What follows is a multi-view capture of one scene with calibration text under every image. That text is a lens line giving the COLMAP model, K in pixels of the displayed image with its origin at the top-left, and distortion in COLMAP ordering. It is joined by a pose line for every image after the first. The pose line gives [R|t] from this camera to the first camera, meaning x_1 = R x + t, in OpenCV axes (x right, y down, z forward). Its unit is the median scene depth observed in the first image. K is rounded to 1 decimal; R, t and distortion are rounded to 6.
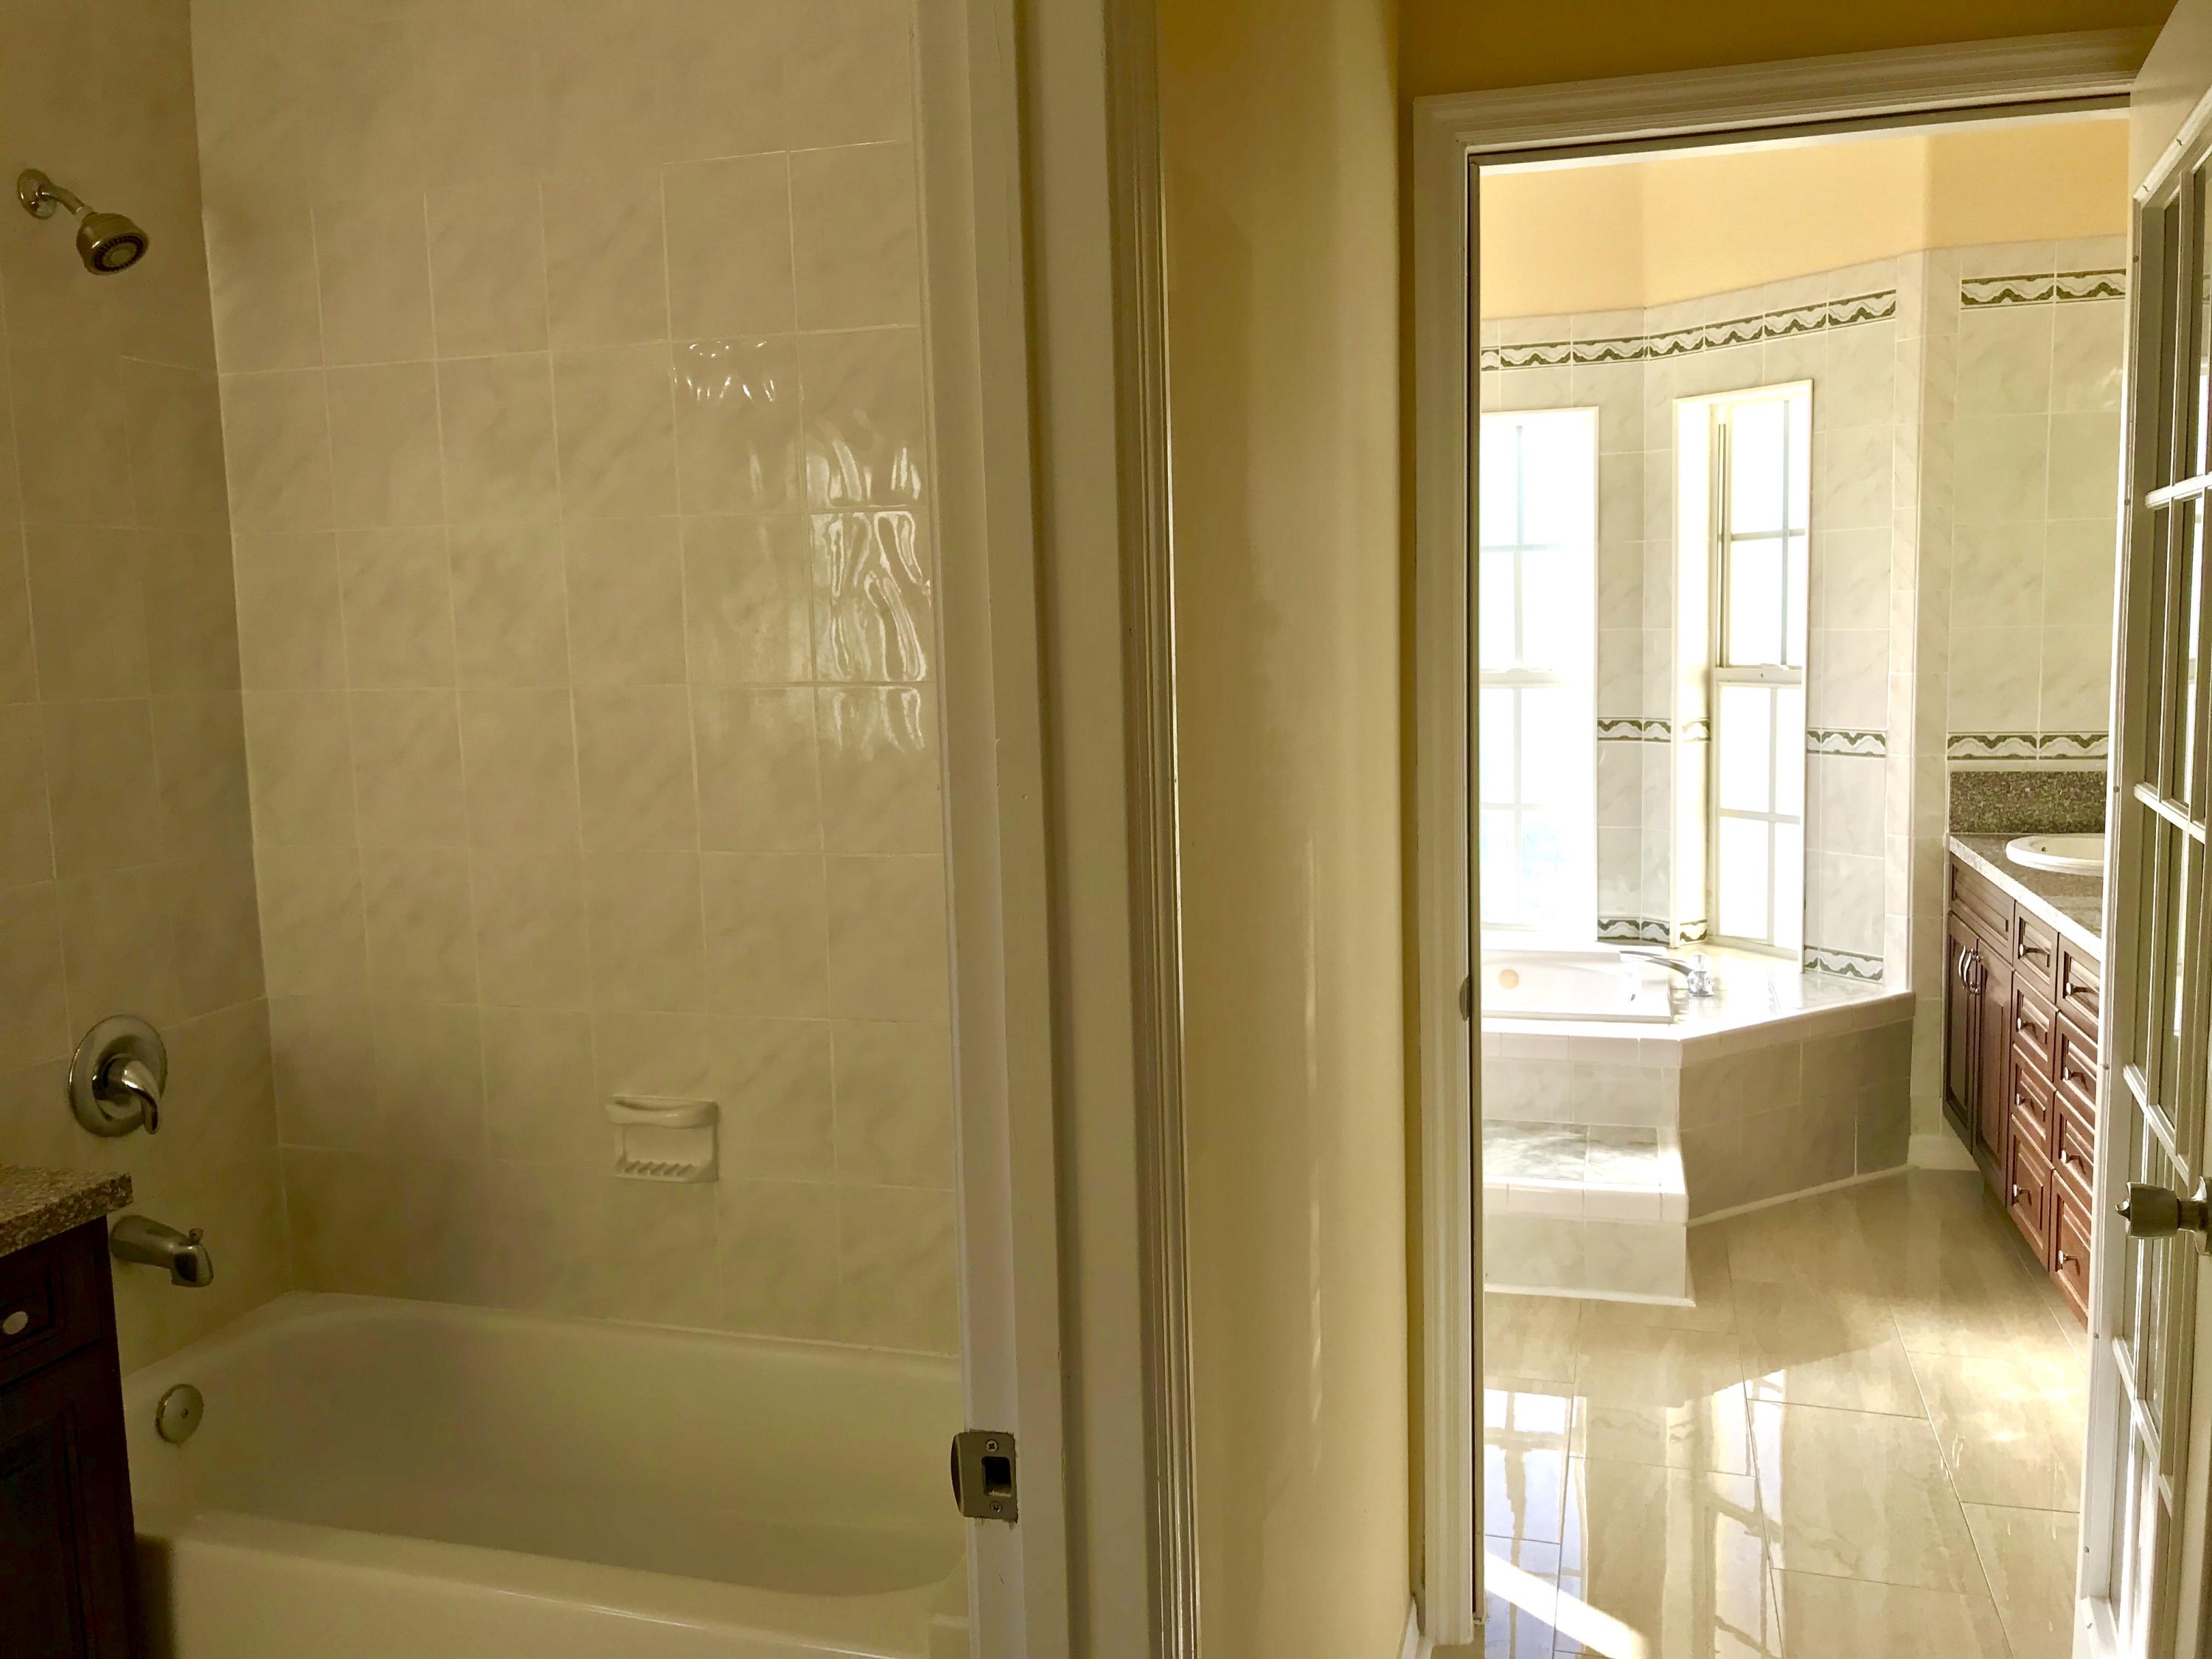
lens RADIAL K [[1813.6, 0, 1106.0], [0, 1813.6, 829.5], [0, 0, 1]] dist [0.047568, -0.066571]
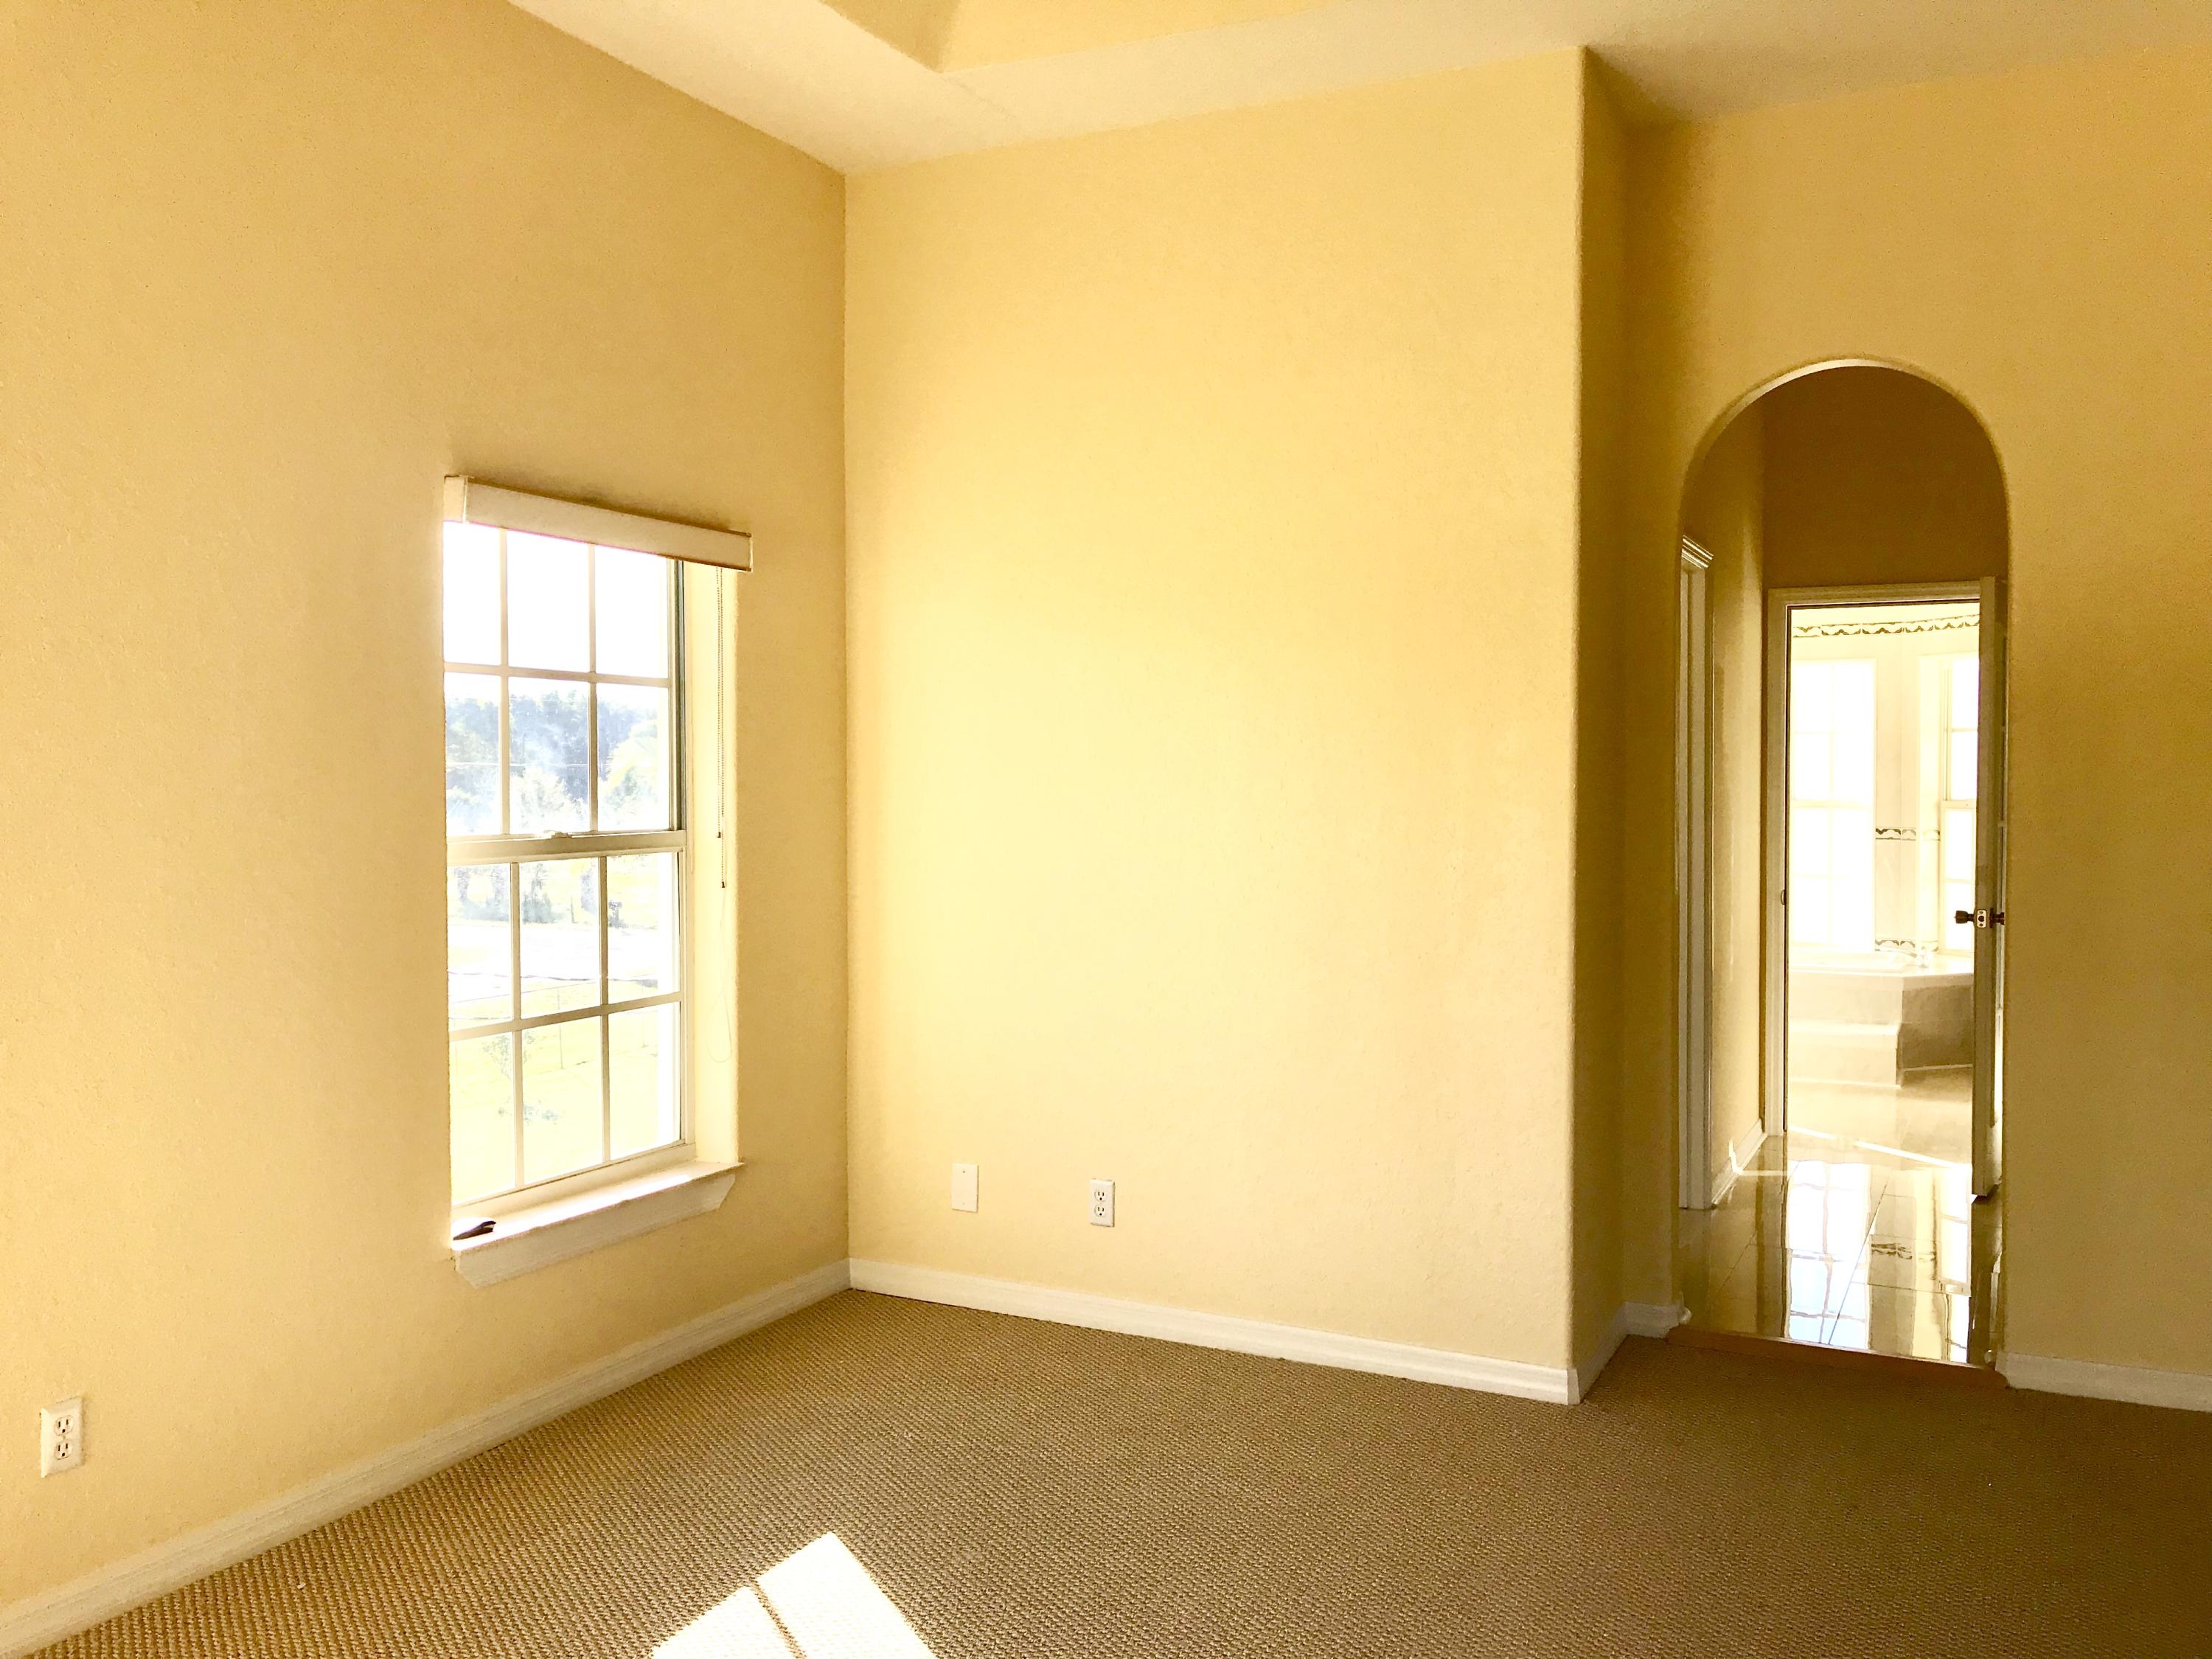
lens RADIAL K [[1782.0, 0, 1106.0], [0, 1782.0, 829.5], [0, 0, 1]] dist [0.038682, -0.095017]
pose [[0.981238, 0.029313, -0.190561, -0.174184], [-0.045454, 0.995686, -0.080890, 0.147250], [0.187368, 0.088034, 0.978337, -1.087397]]
